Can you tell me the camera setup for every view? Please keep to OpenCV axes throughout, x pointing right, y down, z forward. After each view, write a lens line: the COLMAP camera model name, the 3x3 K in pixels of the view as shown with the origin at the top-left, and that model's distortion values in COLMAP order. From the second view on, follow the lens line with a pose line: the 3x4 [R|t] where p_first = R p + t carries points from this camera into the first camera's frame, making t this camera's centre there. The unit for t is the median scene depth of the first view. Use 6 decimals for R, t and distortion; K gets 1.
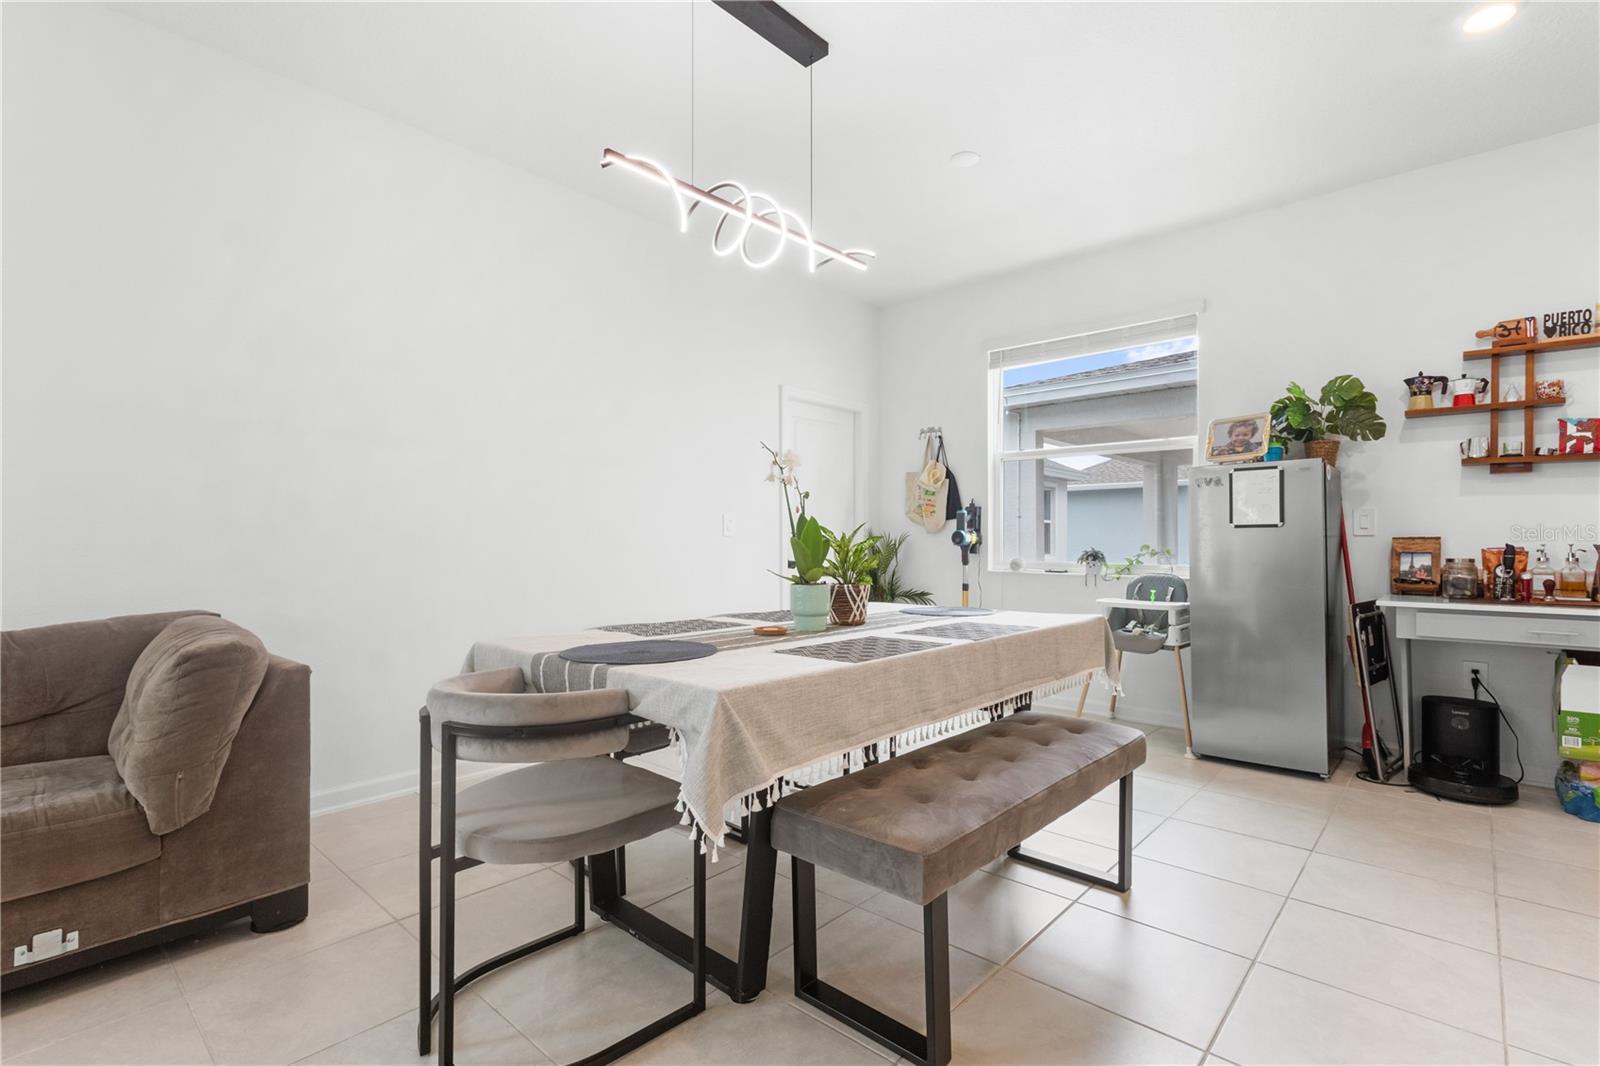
lens RADIAL K [[739.6, 0, 799.7], [0, 739.6, 540.0], [0, 0, 1]] dist [0.006976, -0.002123]
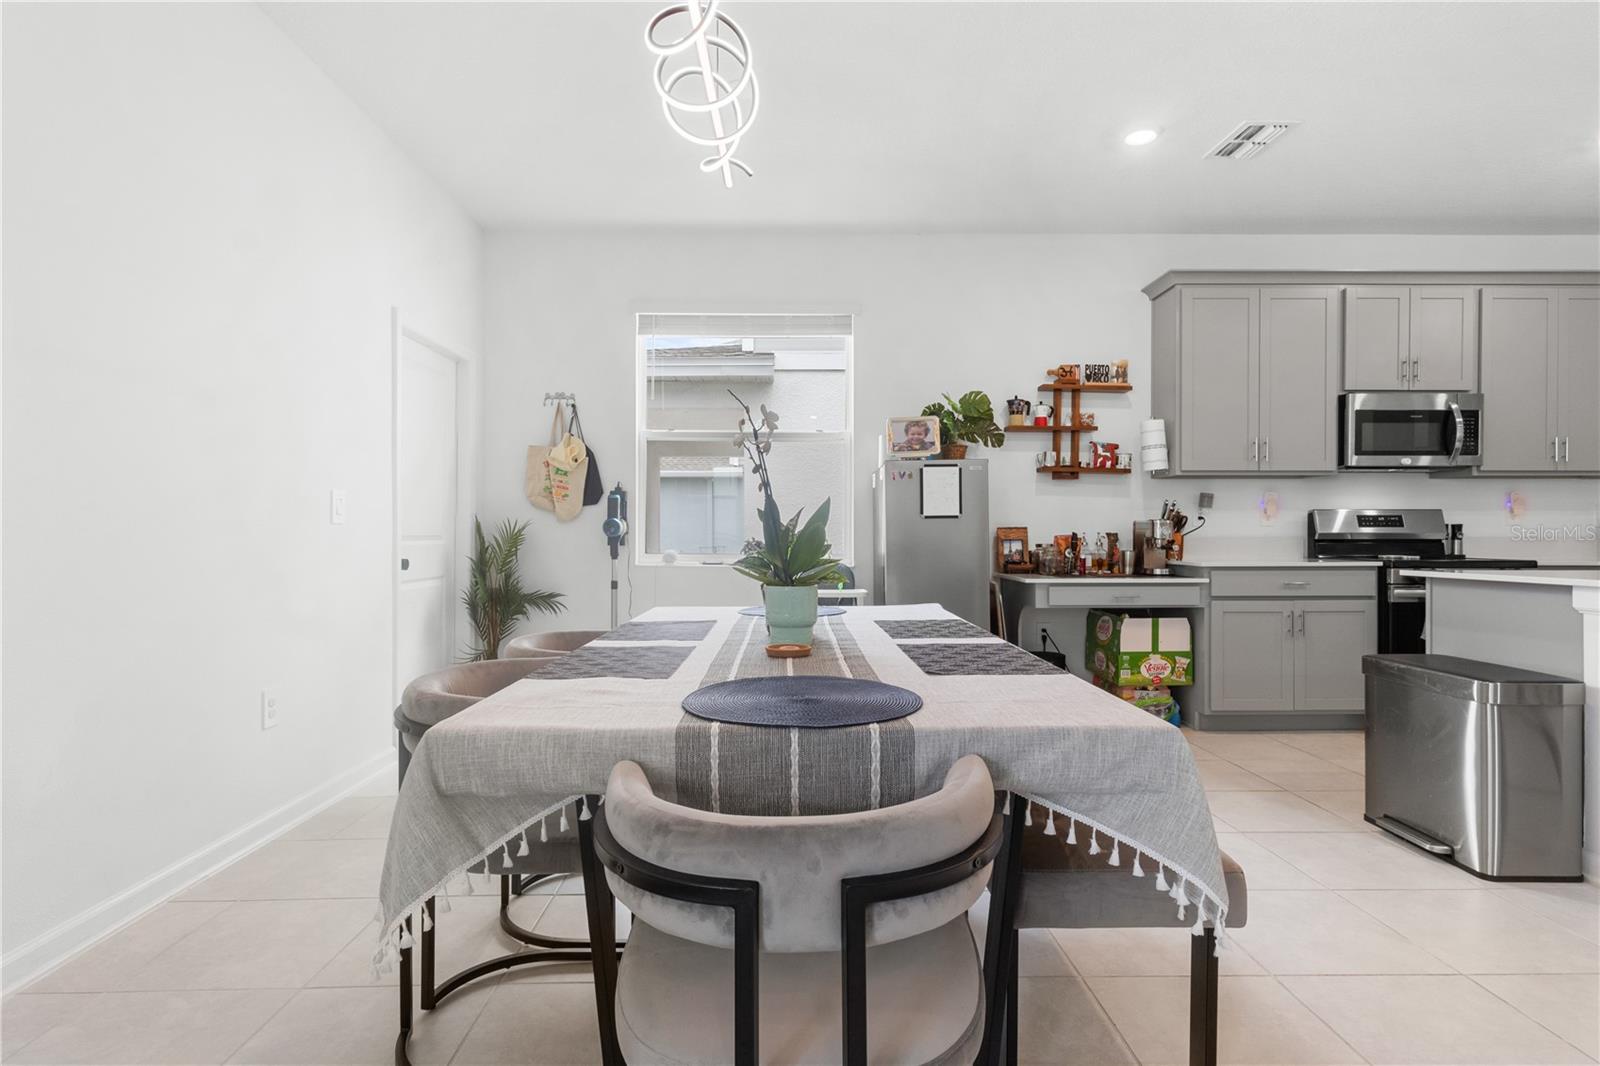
lens RADIAL K [[796.8, 0, 799.3], [0, 796.8, 531.7], [0, 0, 1]] dist [0.005173, -0.000972]
pose [[0.735112, -0.000771, 0.677945, -0.360414], [0.000677, 1.000000, 0.000403, 0.003203], [-0.677945, 0.000162, 0.735113, 0.263852]]
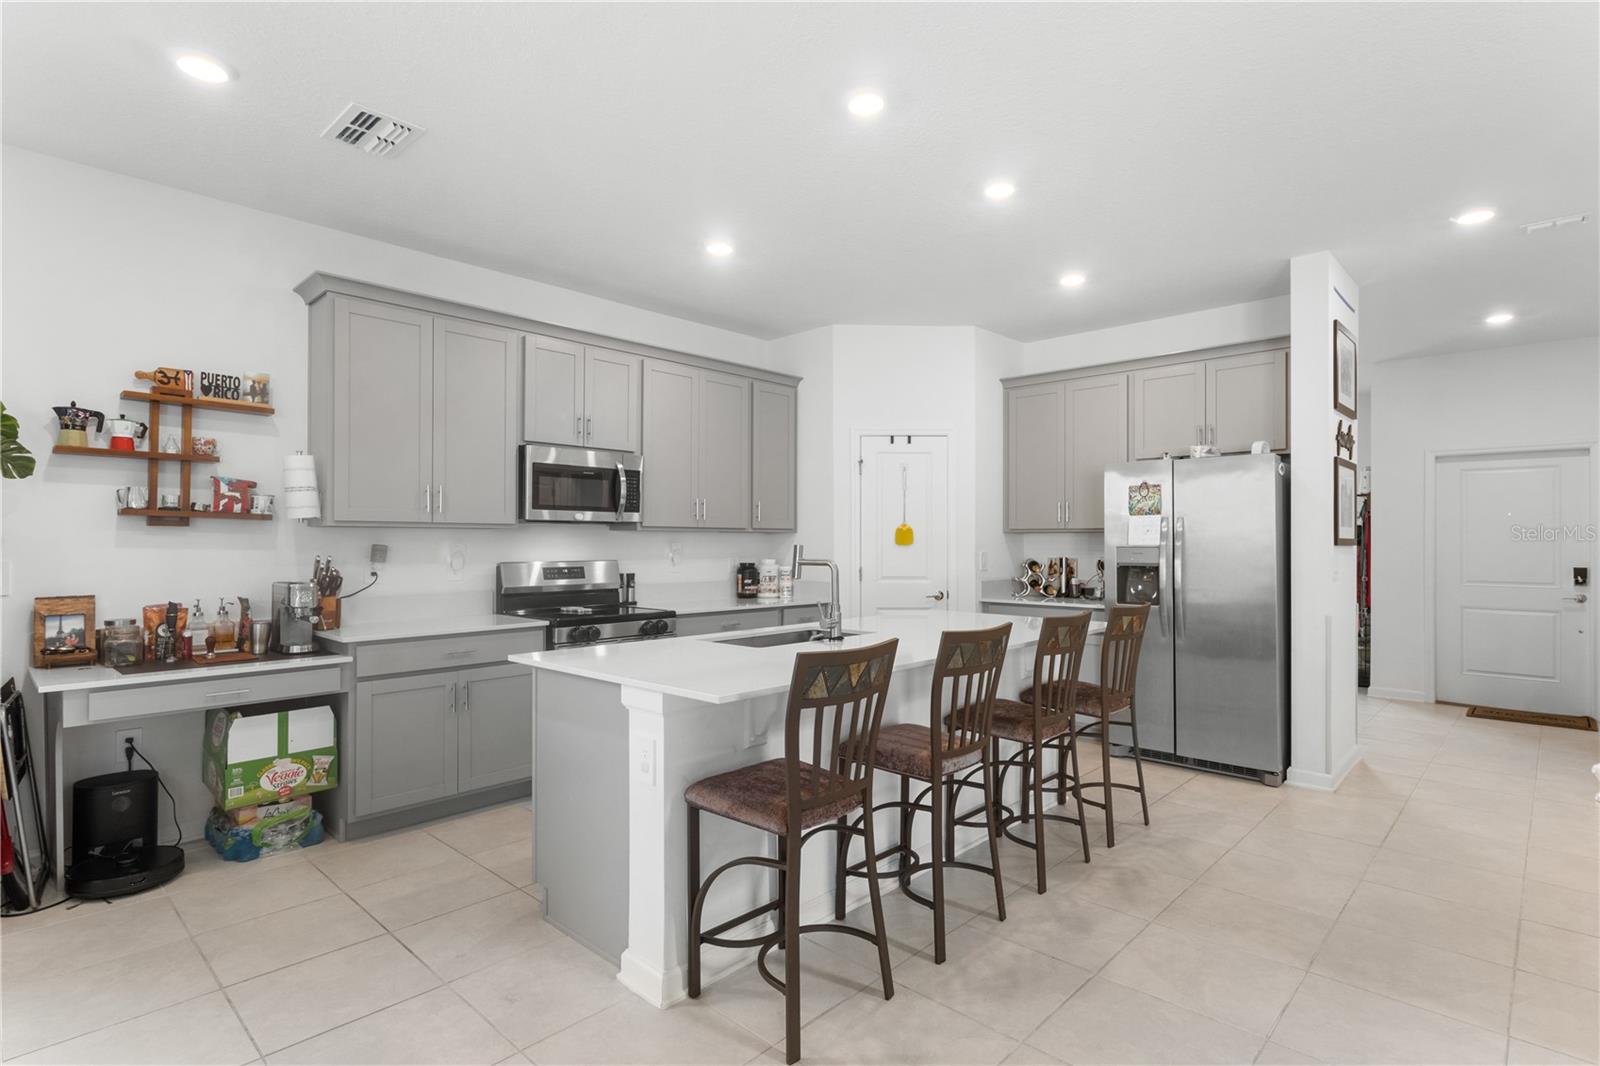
lens RADIAL K [[796.8, 0, 806.2], [0, 796.8, 535.3], [0, 0, 1]] dist [0.005173, -0.000972]
pose [[0.024094, 0.007545, 0.999681, -0.059476], [-0.001927, 0.999970, -0.007501, -0.070544], [-0.999708, -0.001745, 0.024108, 0.143034]]
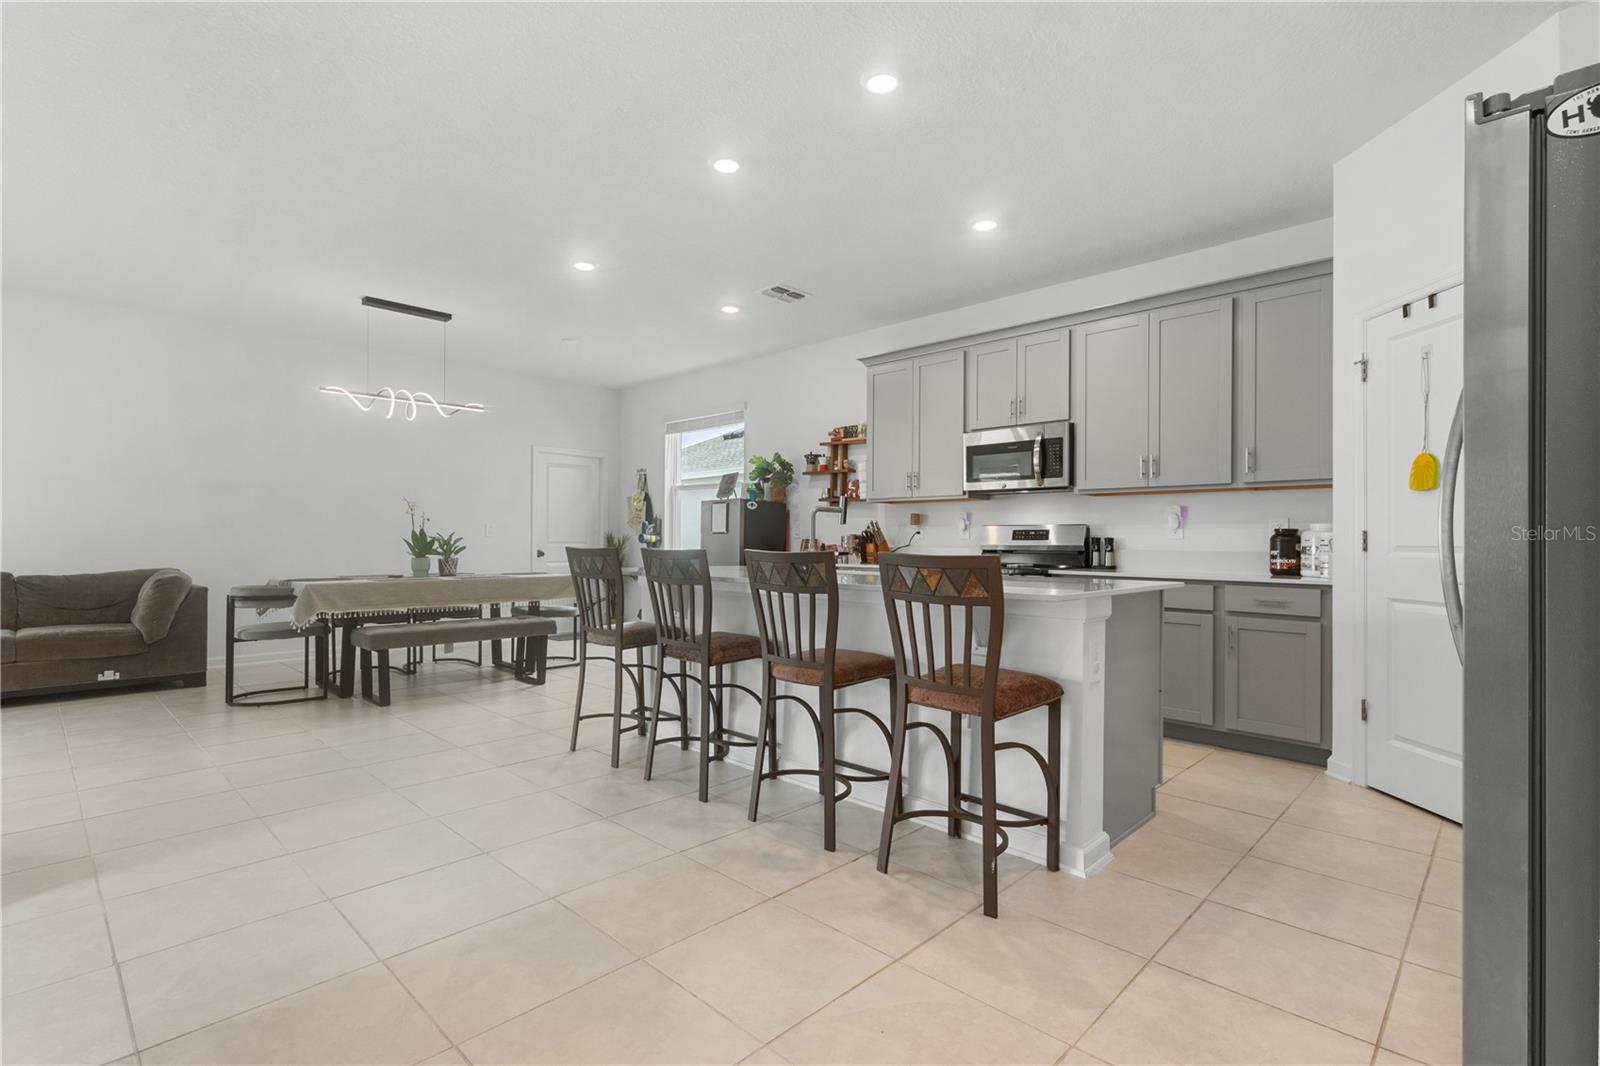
lens RADIAL K [[739.6, 0, 798.7], [0, 739.6, 537.5], [0, 0, 1]] dist [0.006976, -0.002123]
pose [[0.999522, 0.004371, -0.030591, 0.893057], [-0.004476, 0.999984, -0.003390, -0.001303], [0.030576, 0.003525, 0.999526, -0.918974]]
